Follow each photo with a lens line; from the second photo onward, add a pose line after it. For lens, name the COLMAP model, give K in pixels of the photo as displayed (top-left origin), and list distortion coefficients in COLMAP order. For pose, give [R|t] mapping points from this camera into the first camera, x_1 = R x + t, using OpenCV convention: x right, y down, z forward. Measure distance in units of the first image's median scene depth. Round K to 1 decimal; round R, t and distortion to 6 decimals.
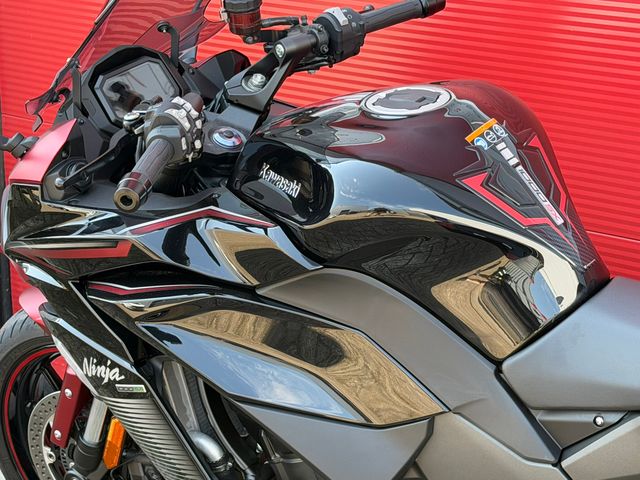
lens RADIAL K [[1525.6, 0, 314.9], [0, 1525.6, 260.5], [0, 0, 1]] dist [0.113171, 0.252172]
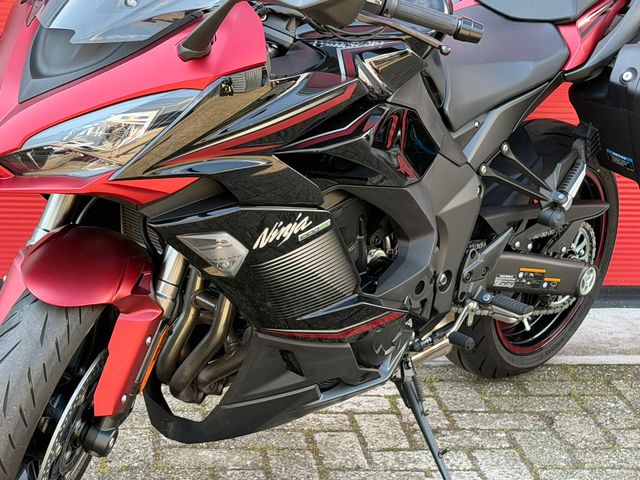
lens RADIAL K [[1525.6, 0, 314.9], [0, 1525.6, 260.5], [0, 0, 1]] dist [0.113171, 0.252172]
pose [[0.078556, -0.261628, 0.961967, -1.222830], [0.293758, 0.928180, 0.228450, -0.154493], [-0.952647, 0.264639, 0.149769, 0.846321]]
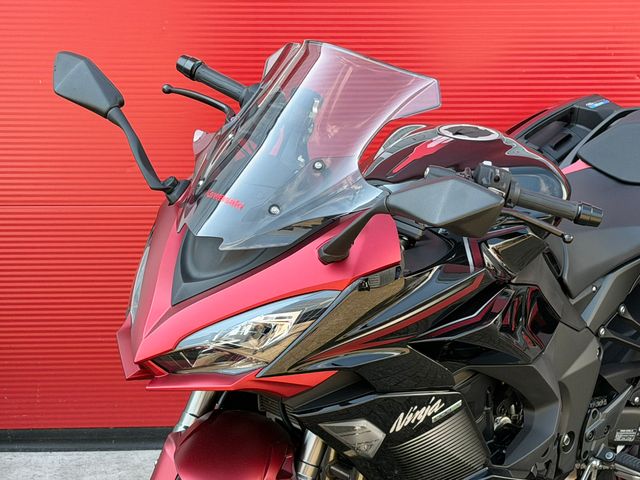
lens RADIAL K [[1525.6, 0, 314.9], [0, 1525.6, 260.5], [0, 0, 1]] dist [0.113171, 0.252172]
pose [[0.130993, -0.211808, 0.968493, -1.269380], [0.324679, 0.932200, 0.159957, -0.250547], [-0.936710, 0.293496, 0.190881, 0.844744]]
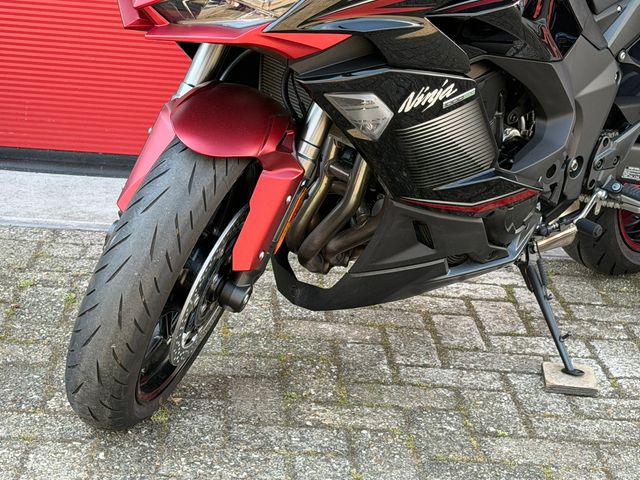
lens RADIAL K [[1525.6, 0, 314.9], [0, 1525.6, 260.5], [0, 0, 1]] dist [0.113171, 0.252172]
pose [[0.140513, -0.301830, 0.942950, -1.245637], [0.255696, 0.931152, 0.259952, -0.126228], [-0.956491, 0.204582, 0.208016, 0.901761]]
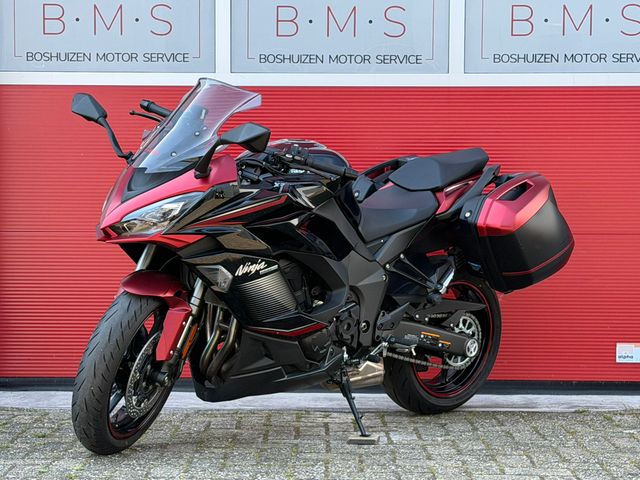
lens RADIAL K [[1525.6, 0, 314.9], [0, 1525.6, 260.5], [0, 0, 1]] dist [0.113171, 0.252172]
pose [[0.198623, -0.040238, 0.979250, -2.314759], [0.321768, 0.946451, -0.026375, 0.152883], [-0.925751, 0.320330, 0.200934, 0.490667]]
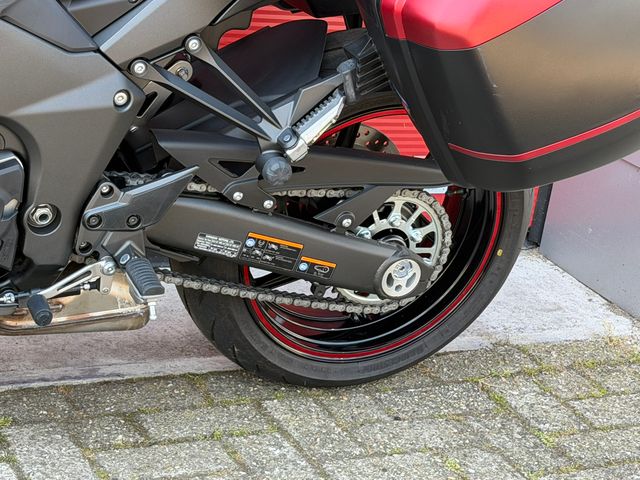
lens RADIAL K [[1525.6, 0, 314.9], [0, 1525.6, 260.5], [0, 0, 1]] dist [0.113171, 0.252172]
pose [[0.485497, -0.250993, 0.837433, -0.594265], [0.155536, 0.967417, 0.199781, 0.078040], [-0.860291, 0.033258, 0.508717, 0.324877]]
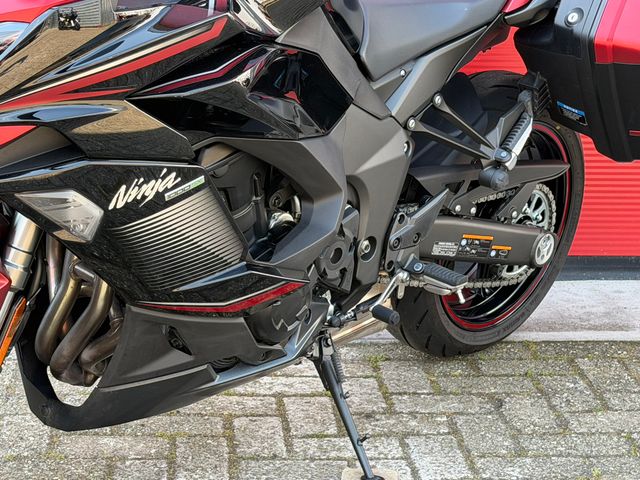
lens RADIAL K [[1525.6, 0, 314.9], [0, 1525.6, 260.5], [0, 0, 1]] dist [0.113171, 0.252172]
pose [[0.112373, -0.274404, 0.955026, -1.077806], [0.307760, 0.923465, 0.229123, -0.074301], [-0.944805, 0.268171, 0.188223, 0.755701]]
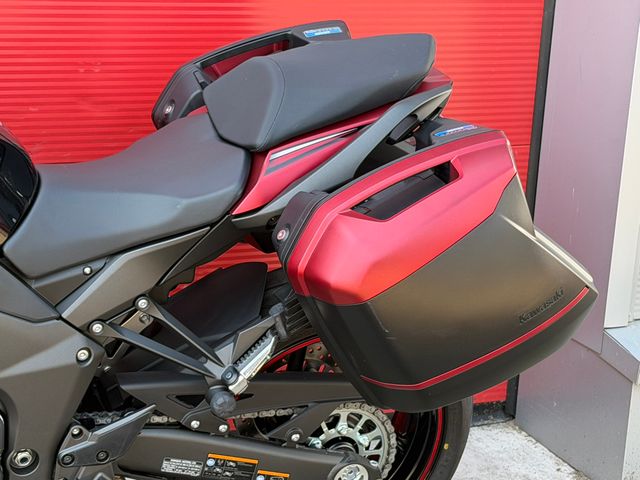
lens RADIAL K [[1525.6, 0, 314.9], [0, 1525.6, 260.5], [0, 0, 1]] dist [0.113171, 0.252172]
pose [[0.519261, -0.221889, 0.825308, -0.650790], [0.232942, 0.965889, 0.113124, -0.000403], [-0.822257, 0.133508, 0.553235, 0.144260]]
